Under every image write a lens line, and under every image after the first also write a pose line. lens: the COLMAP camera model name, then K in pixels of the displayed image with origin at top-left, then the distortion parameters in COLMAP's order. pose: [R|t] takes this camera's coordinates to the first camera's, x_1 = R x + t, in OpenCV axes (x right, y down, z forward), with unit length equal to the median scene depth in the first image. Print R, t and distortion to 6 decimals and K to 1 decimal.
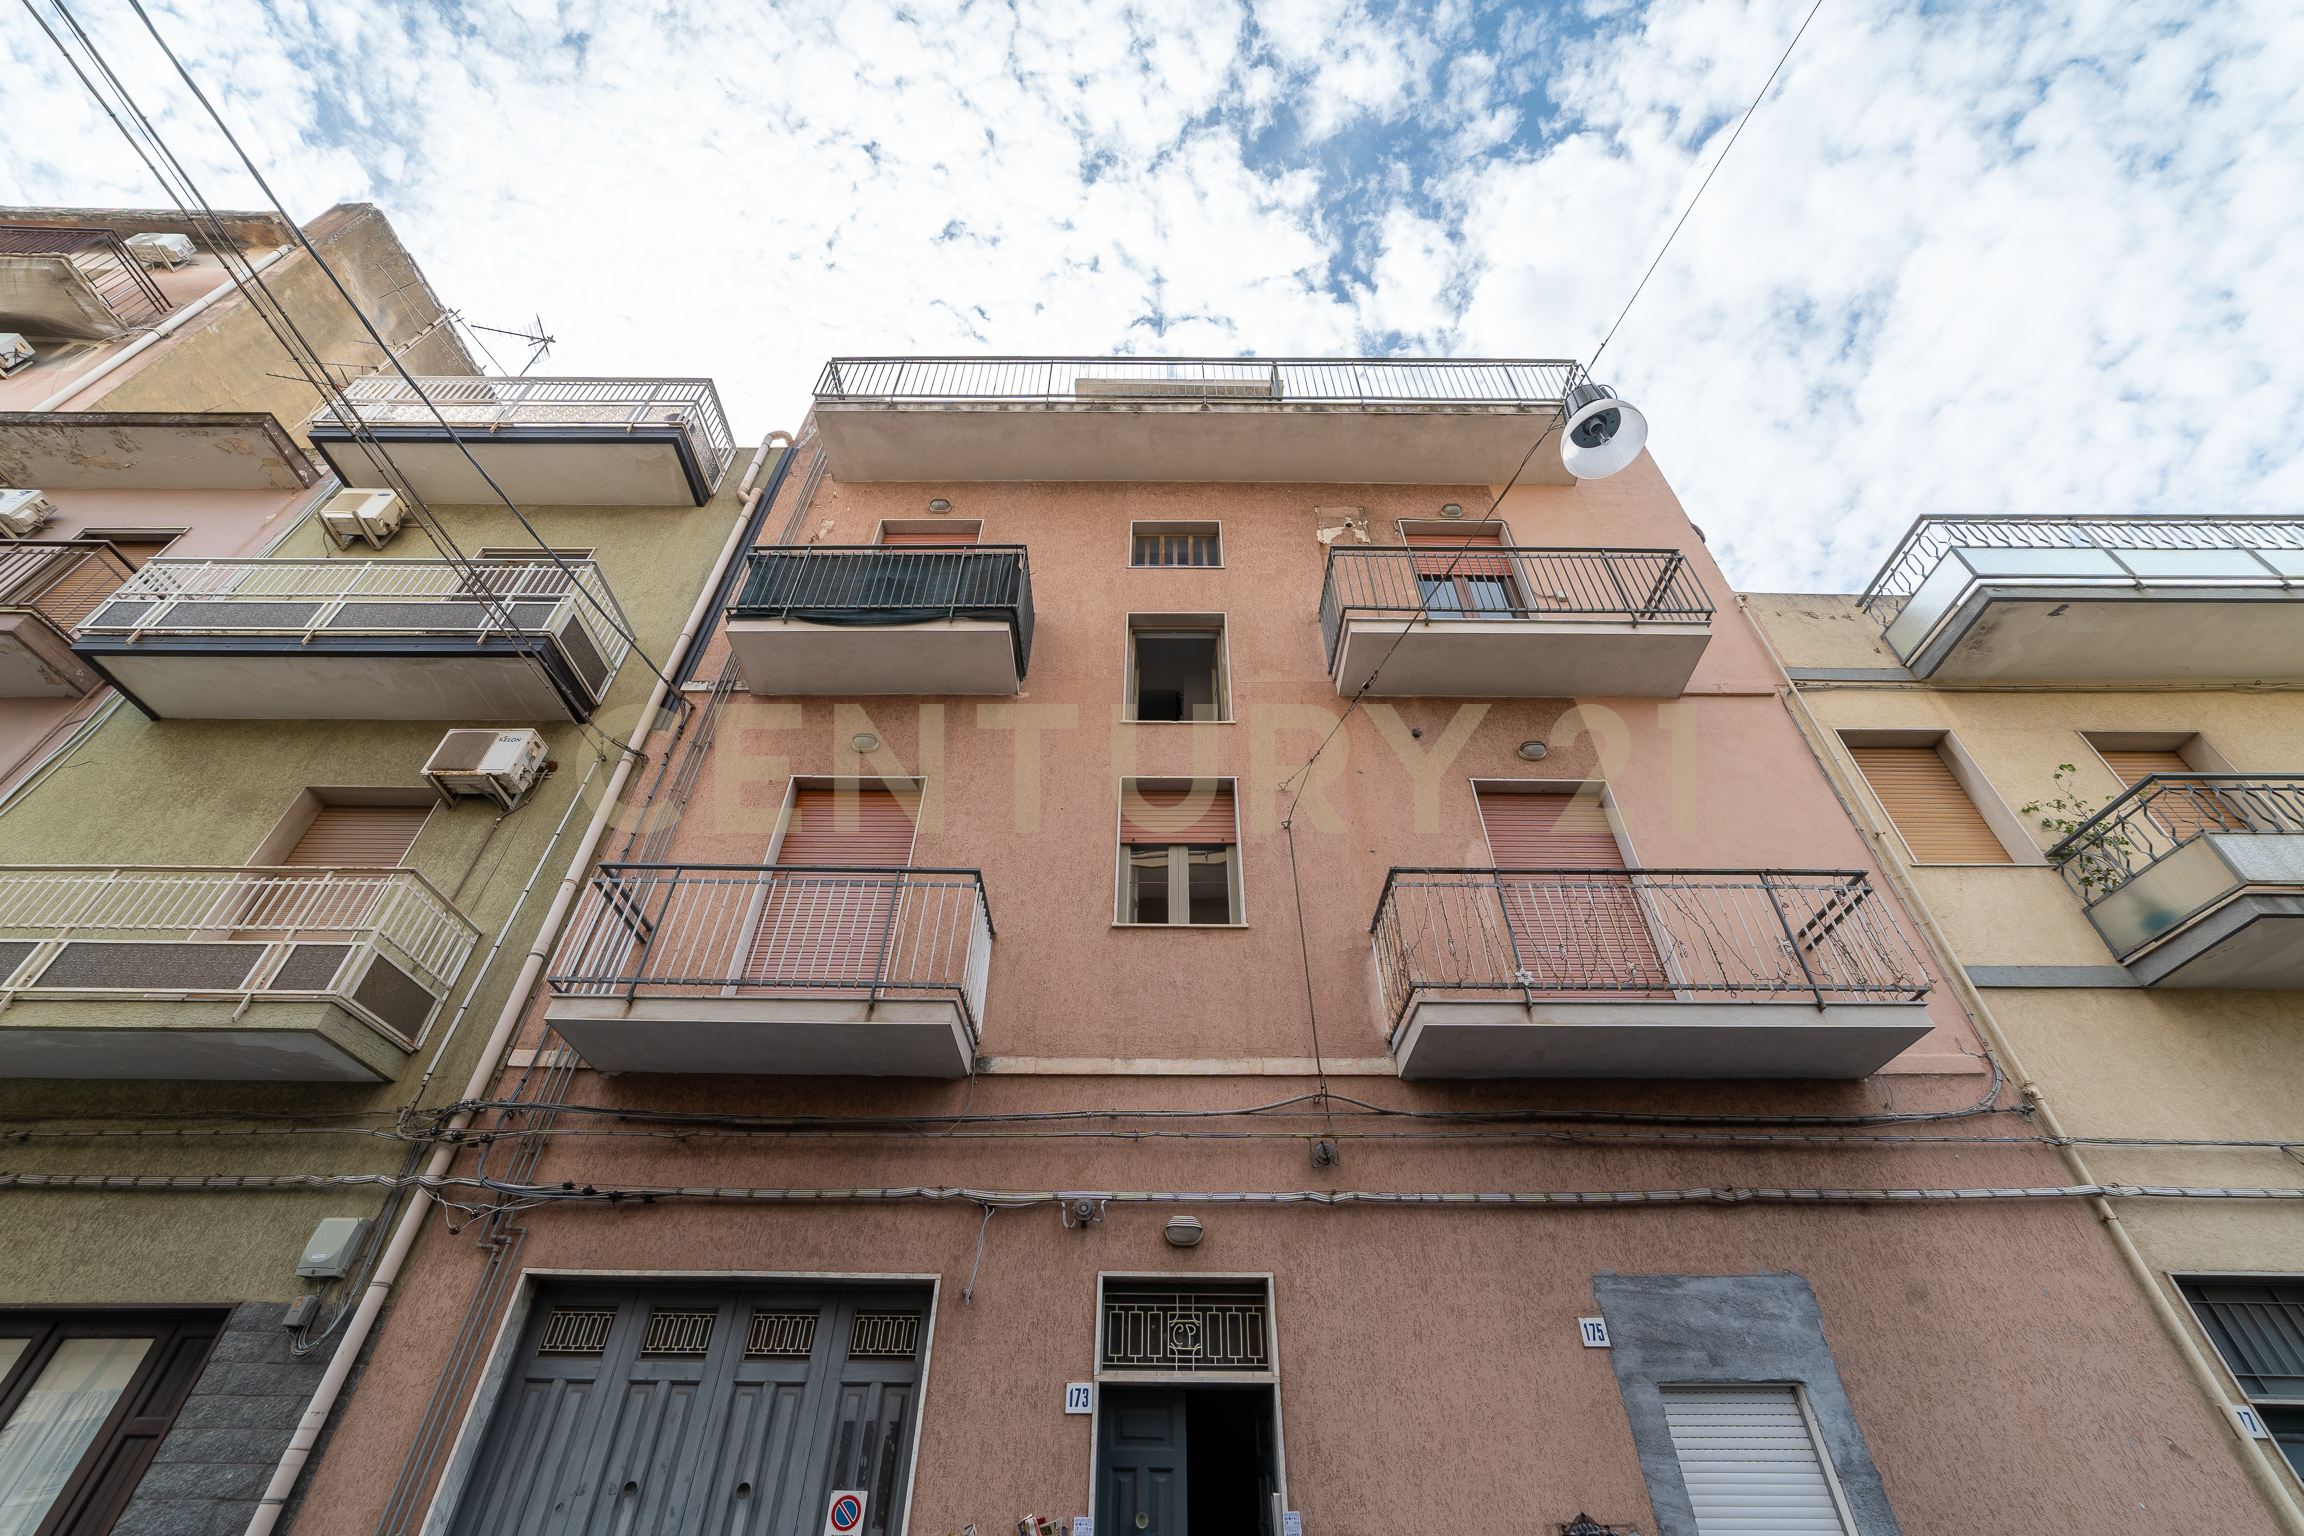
lens RADIAL K [[913.2, 0, 1152.0], [0, 913.2, 768.0], [0, 0, 1]] dist [-0.019812, 0.006425]
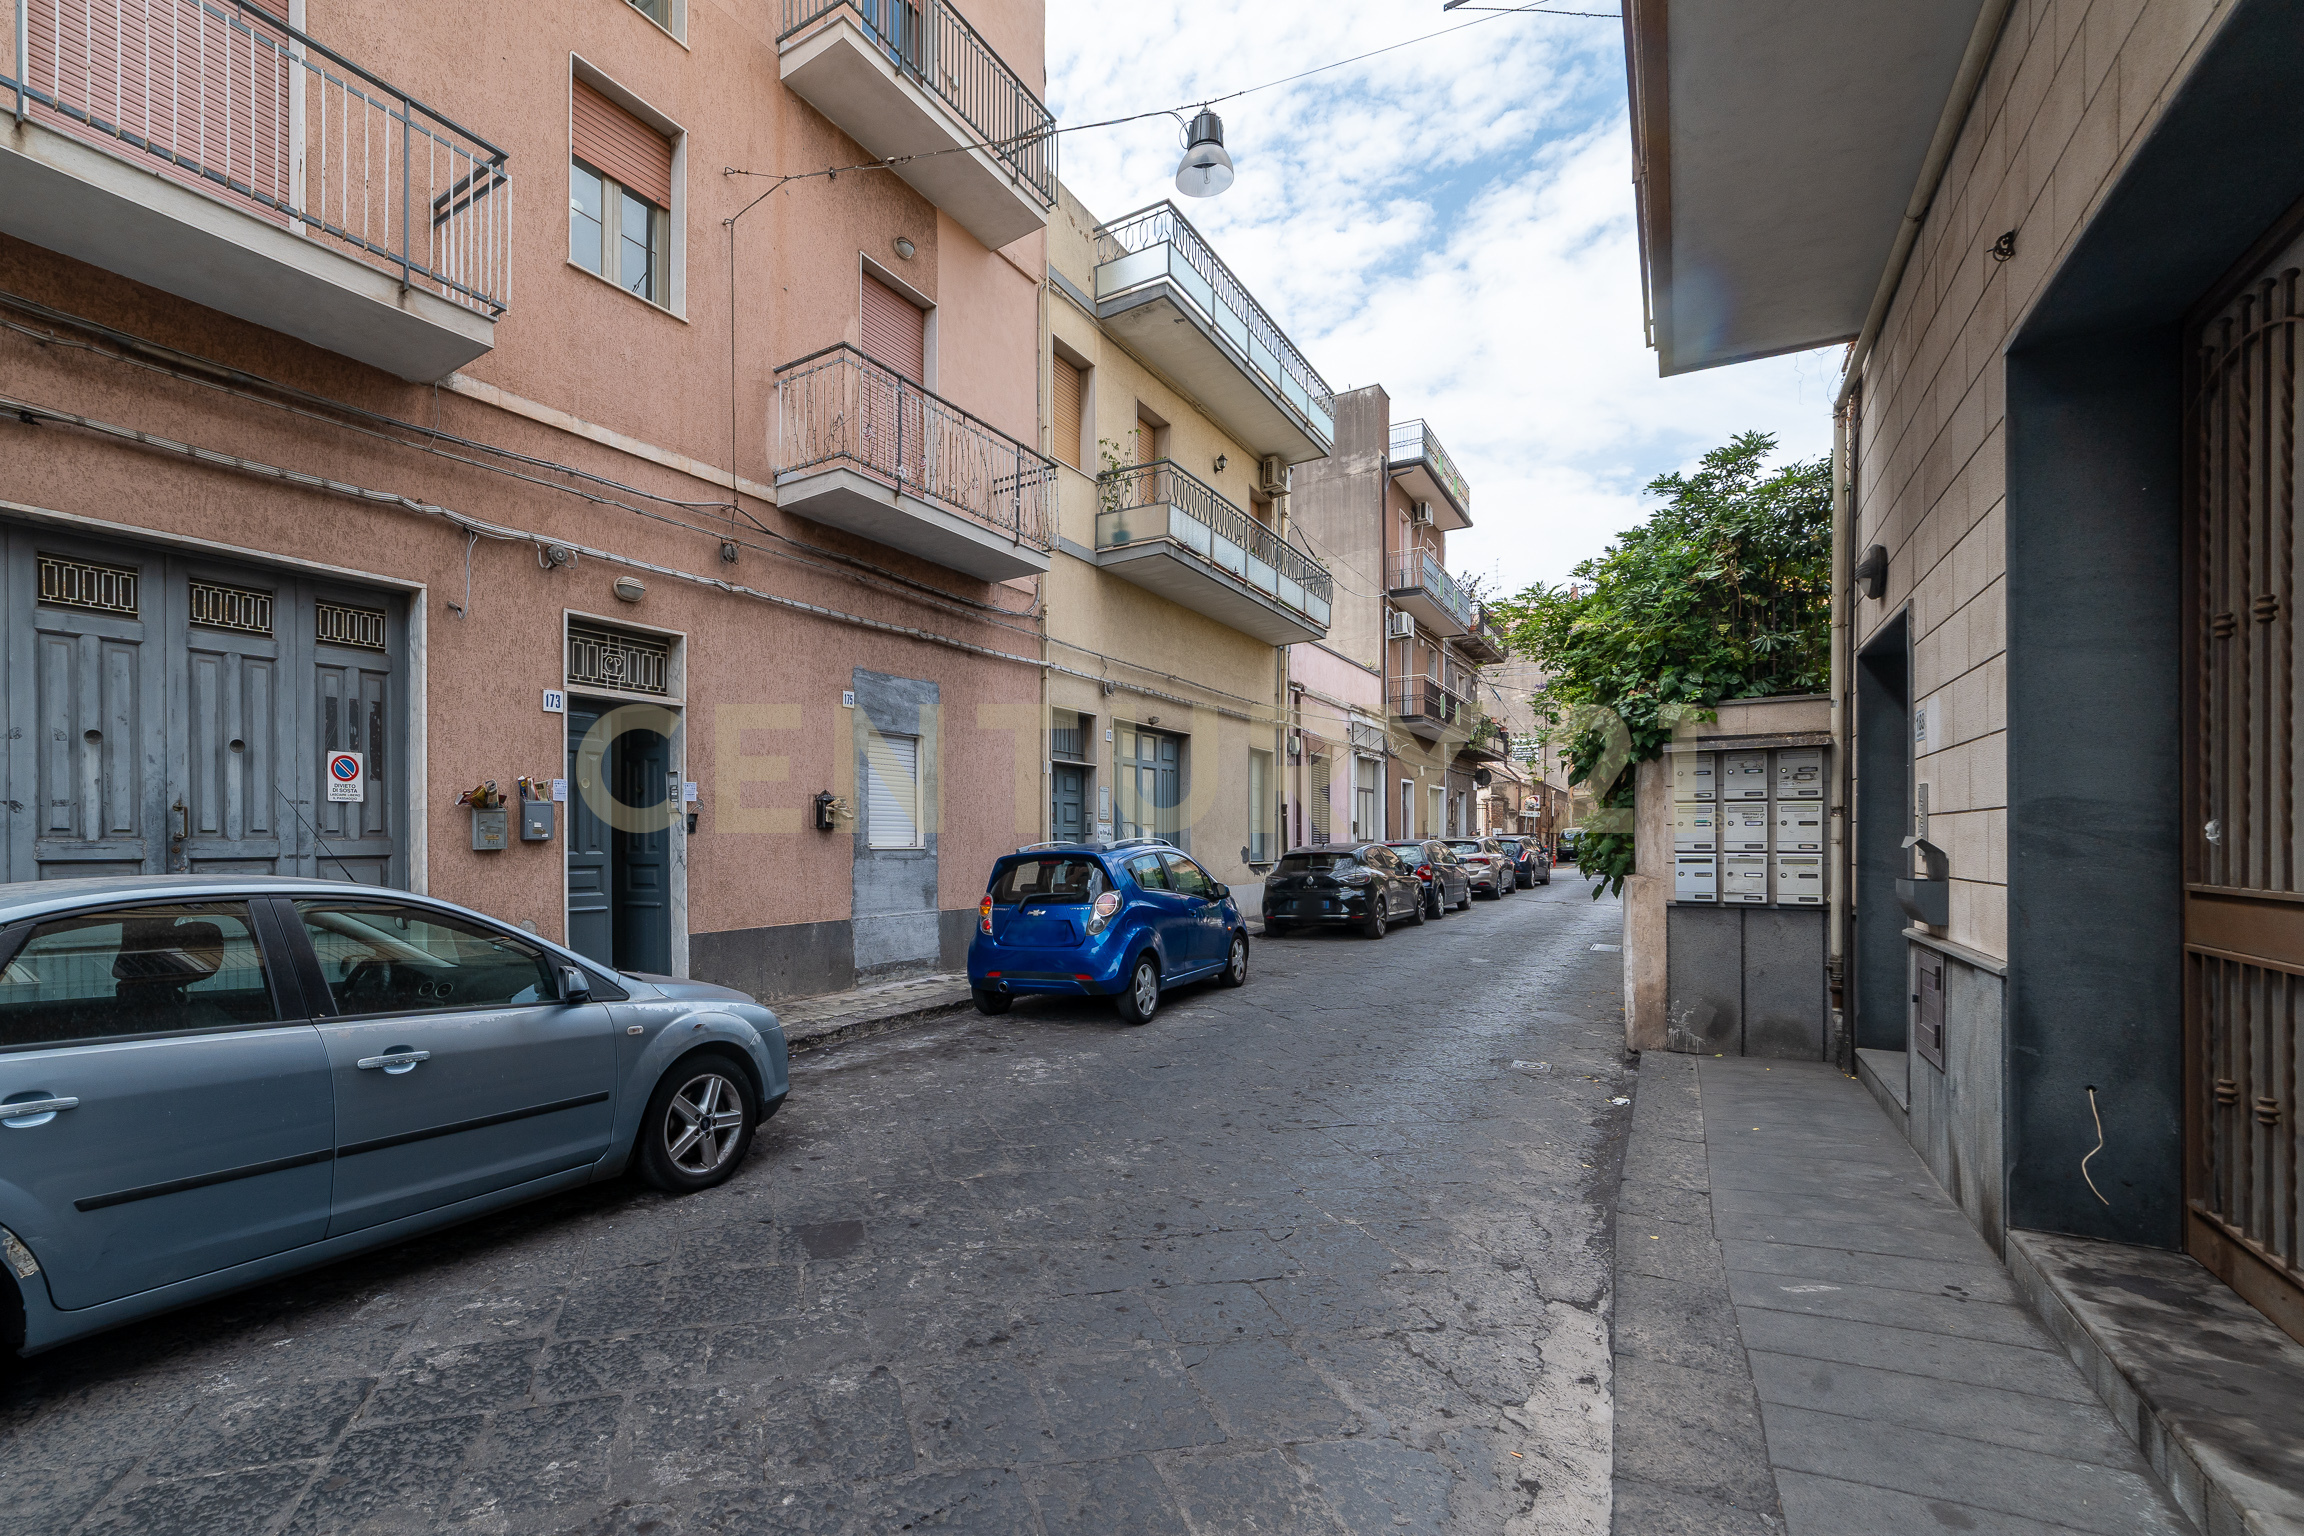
lens RADIAL K [[913.2, 0, 1152.0], [0, 913.2, 768.0], [0, 0, 1]] dist [-0.019812, 0.006425]
pose [[0.503191, 0.048131, 0.862834, -0.597252], [-0.560011, 0.778594, 0.283158, -0.013989], [-0.658169, -0.625679, 0.418735, -0.063649]]
